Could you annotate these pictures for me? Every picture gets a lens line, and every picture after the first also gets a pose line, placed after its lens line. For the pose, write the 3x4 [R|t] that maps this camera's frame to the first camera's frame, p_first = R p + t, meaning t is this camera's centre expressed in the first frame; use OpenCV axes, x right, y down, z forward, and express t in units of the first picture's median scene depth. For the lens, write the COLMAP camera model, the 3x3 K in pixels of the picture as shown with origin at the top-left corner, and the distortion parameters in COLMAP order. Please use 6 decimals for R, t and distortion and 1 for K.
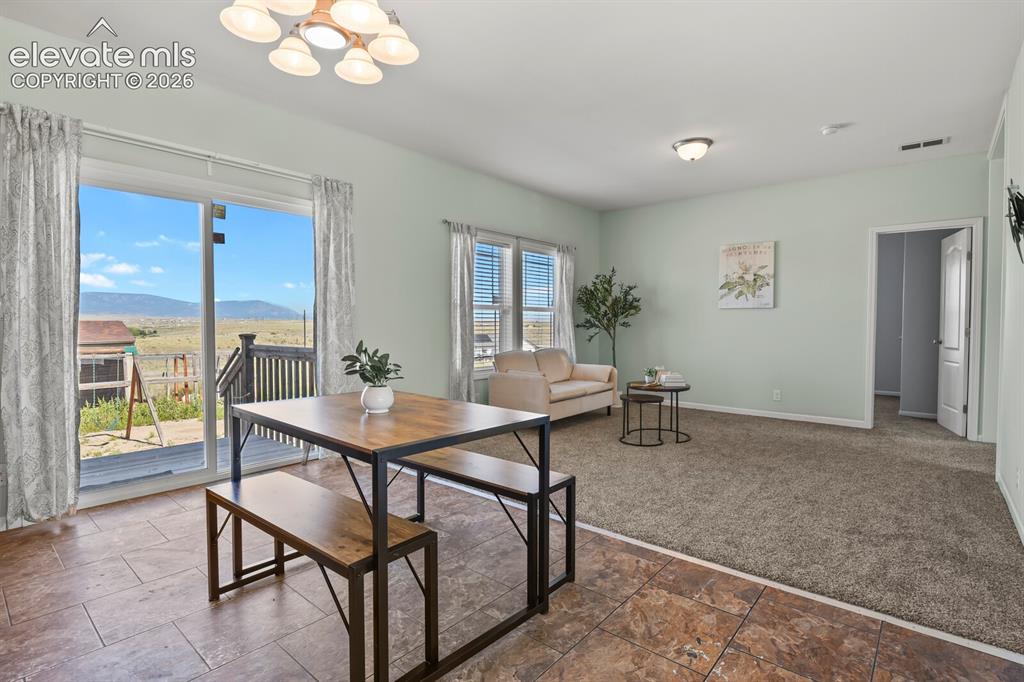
lens RADIAL K [[497.1, 0, 517.3], [0, 497.1, 339.8], [0, 0, 1]] dist [-0.010204, -0.004064]
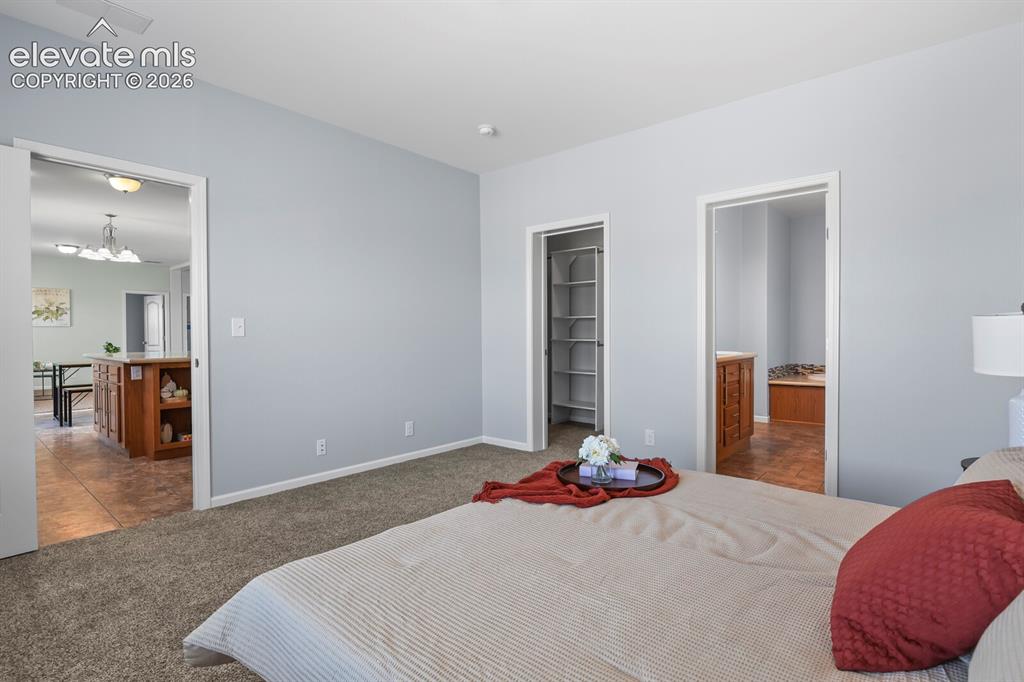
lens RADIAL K [[497.1, 0, 514.9], [0, 497.1, 338.4], [0, 0, 1]] dist [-0.010204, -0.004064]
pose [[0.001462, -0.014394, 0.999895, -1.432418], [0.037423, 0.999197, 0.014329, 0.015615], [-0.999298, 0.037398, 0.001999, -0.696739]]
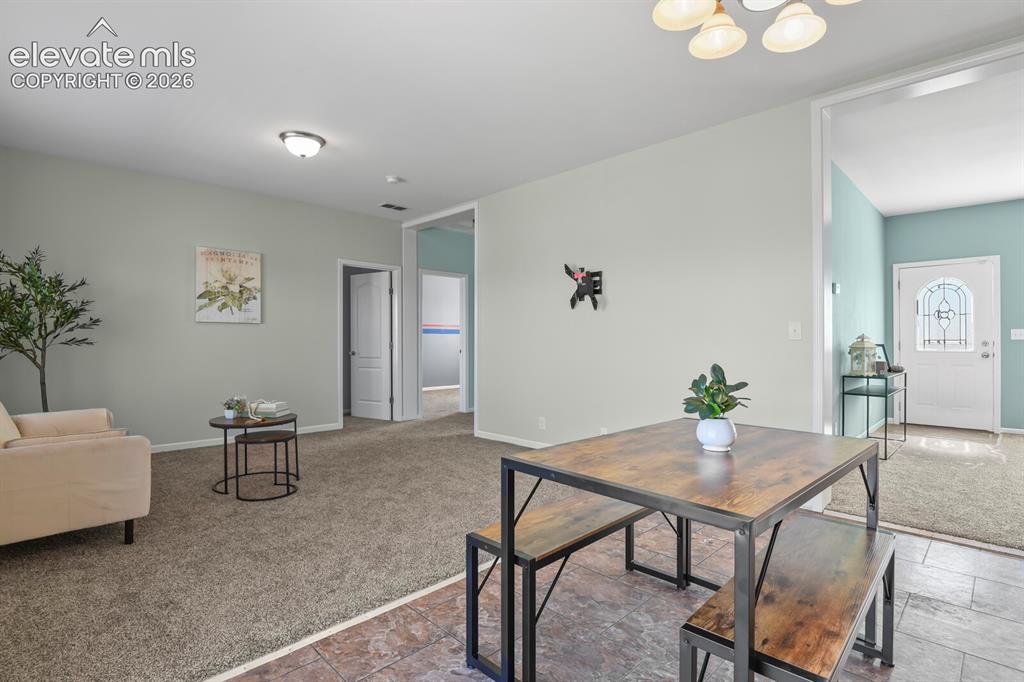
lens RADIAL K [[497.1, 0, 514.8], [0, 497.1, 340.4], [0, 0, 1]] dist [-0.010204, -0.004064]
pose [[0.087982, -0.005012, 0.996109, -0.440500], [0.033016, 0.999453, 0.002112, -0.019561], [-0.995575, 0.032702, 0.088099, 0.486506]]
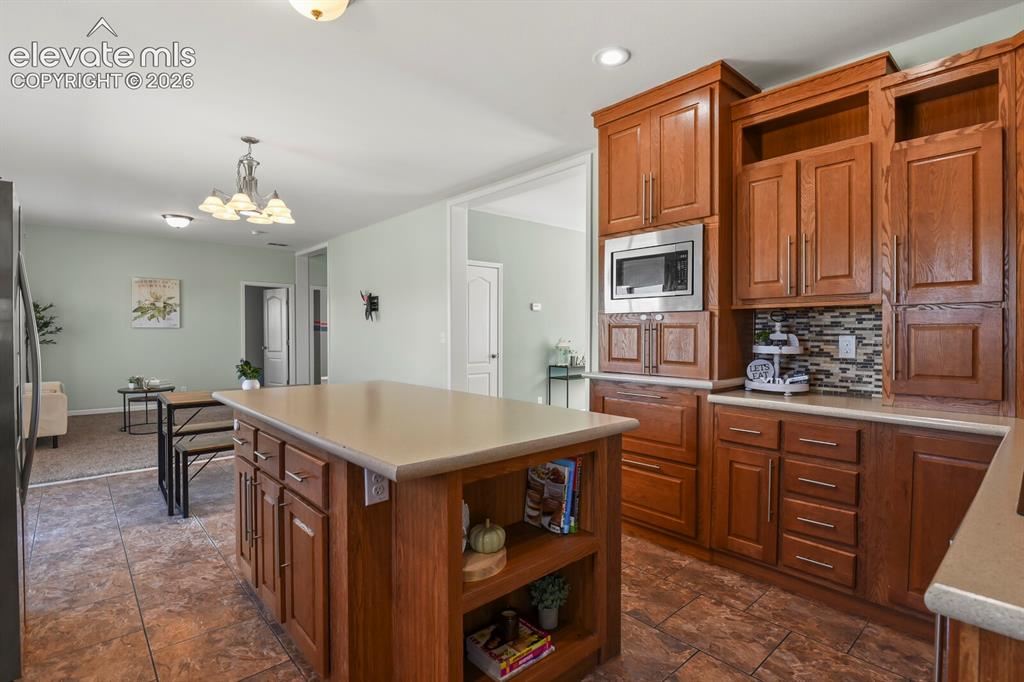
lens RADIAL K [[497.1, 0, 516.5], [0, 497.1, 341.0], [0, 0, 1]] dist [-0.010204, -0.004064]
pose [[0.132170, -0.020660, 0.991012, -0.830162], [0.029934, 0.999410, 0.016843, -0.025654], [-0.990775, 0.027438, 0.132710, -0.135175]]
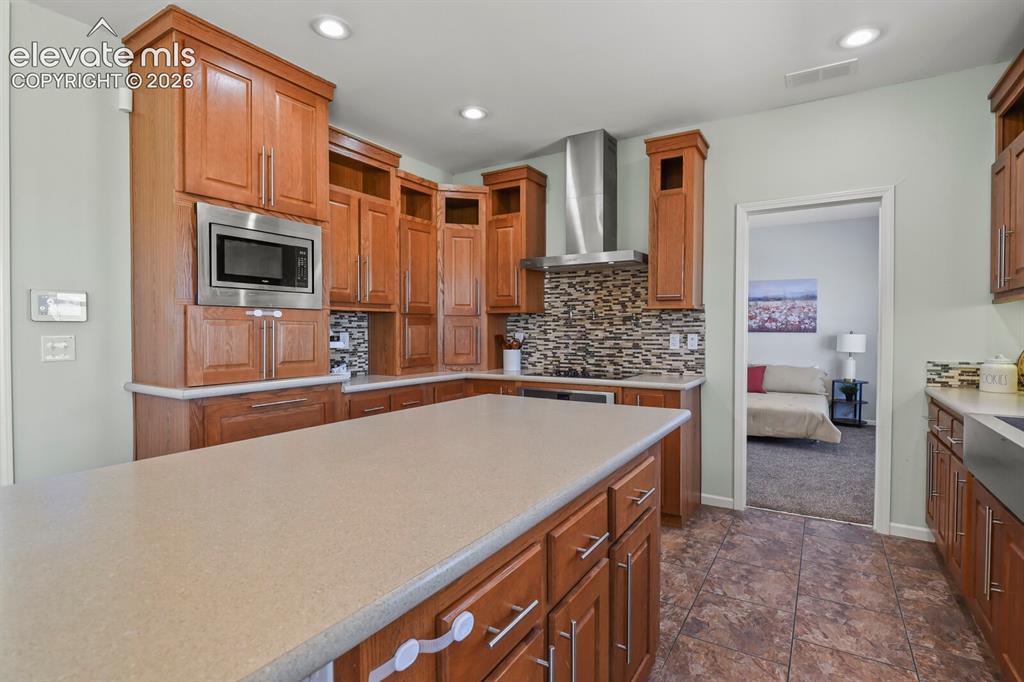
lens RADIAL K [[497.1, 0, 516.7], [0, 497.1, 340.1], [0, 0, 1]] dist [-0.010204, -0.004064]
pose [[-0.988776, 0.002194, -0.149388, -0.398484], [-0.005927, 0.998529, 0.053898, -0.041161], [0.149286, 0.054179, -0.987309, 0.333199]]
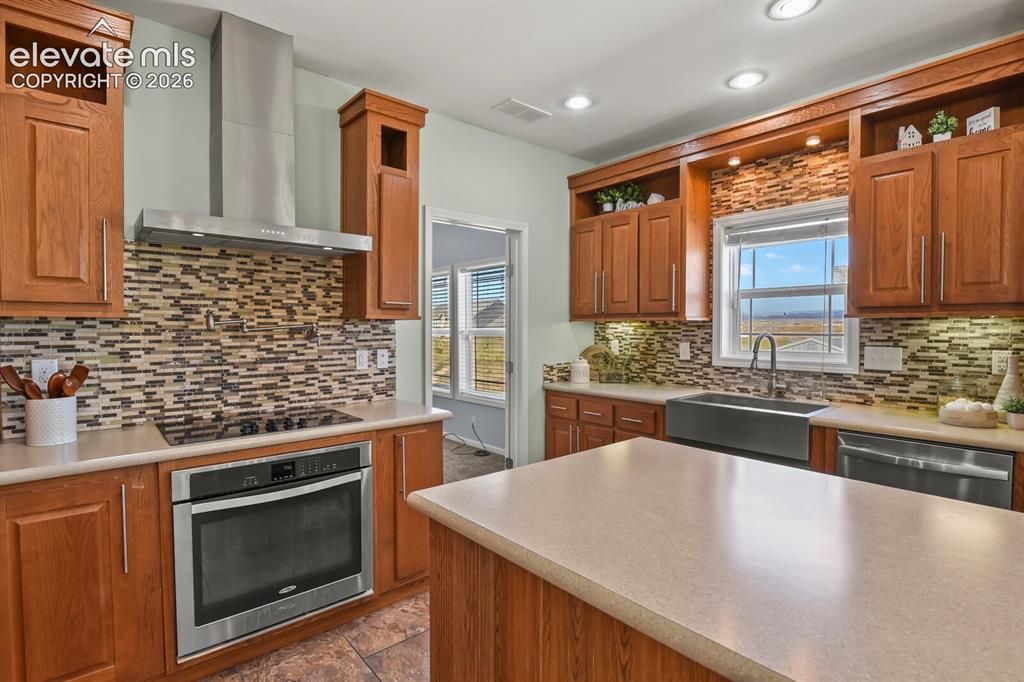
lens RADIAL K [[497.1, 0, 518.8], [0, 497.1, 338.4], [0, 0, 1]] dist [-0.010204, -0.004064]
pose [[-0.154258, 0.019113, -0.987846, -0.203360], [-0.031937, 0.999194, 0.024319, -0.045367], [0.987514, 0.035300, -0.153523, -0.082392]]
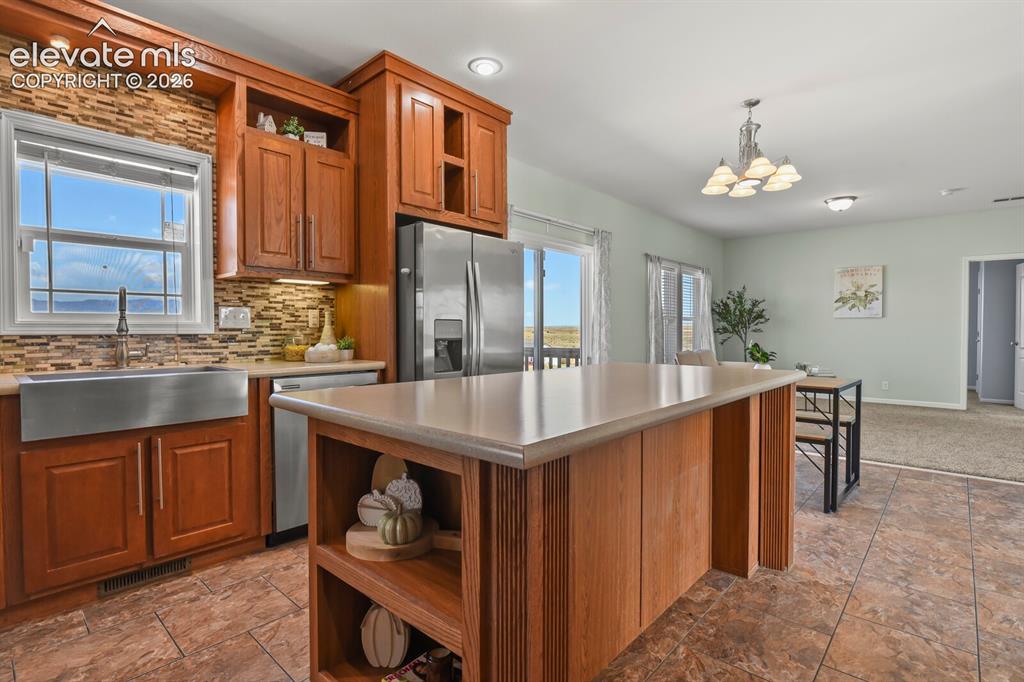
lens RADIAL K [[497.1, 0, 518.0], [0, 497.1, 338.1], [0, 0, 1]] dist [-0.010204, -0.004064]
pose [[0.999683, -0.001003, -0.025166, -0.444446], [0.000623, 0.999886, -0.015084, 0.008860], [0.025178, 0.015064, 0.999569, -0.339250]]
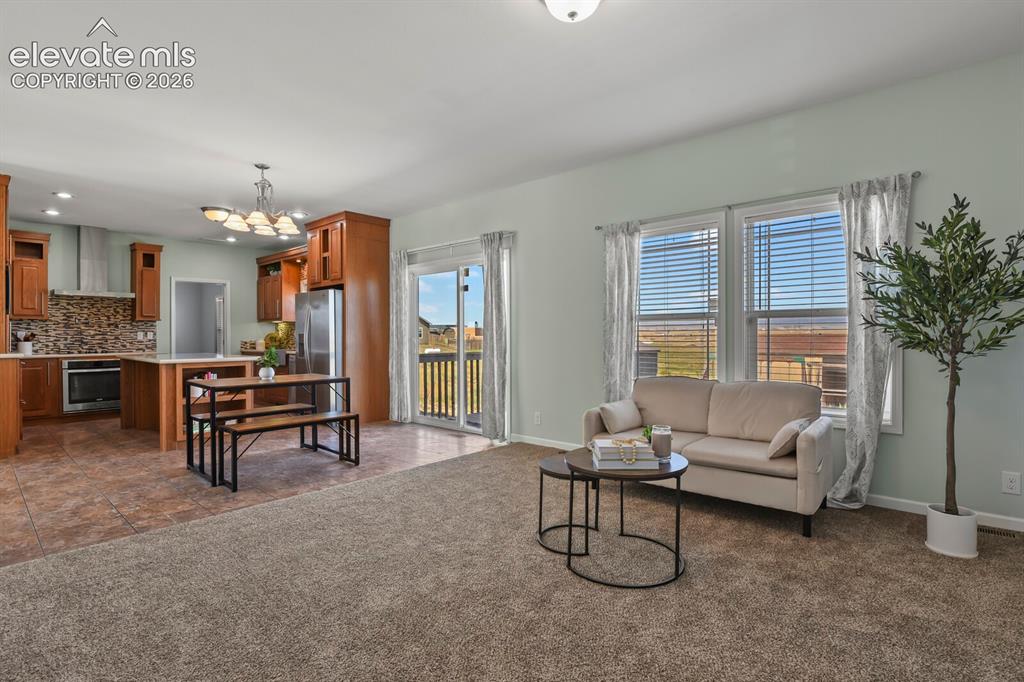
lens RADIAL K [[497.1, 0, 518.8], [0, 497.1, 338.4], [0, 0, 1]] dist [-0.010204, -0.004064]
pose [[-0.020555, 0.003494, -0.999783, 0.757476], [-0.027917, 0.999602, 0.004068, -0.031663], [0.999399, 0.027994, -0.020449, 0.848551]]
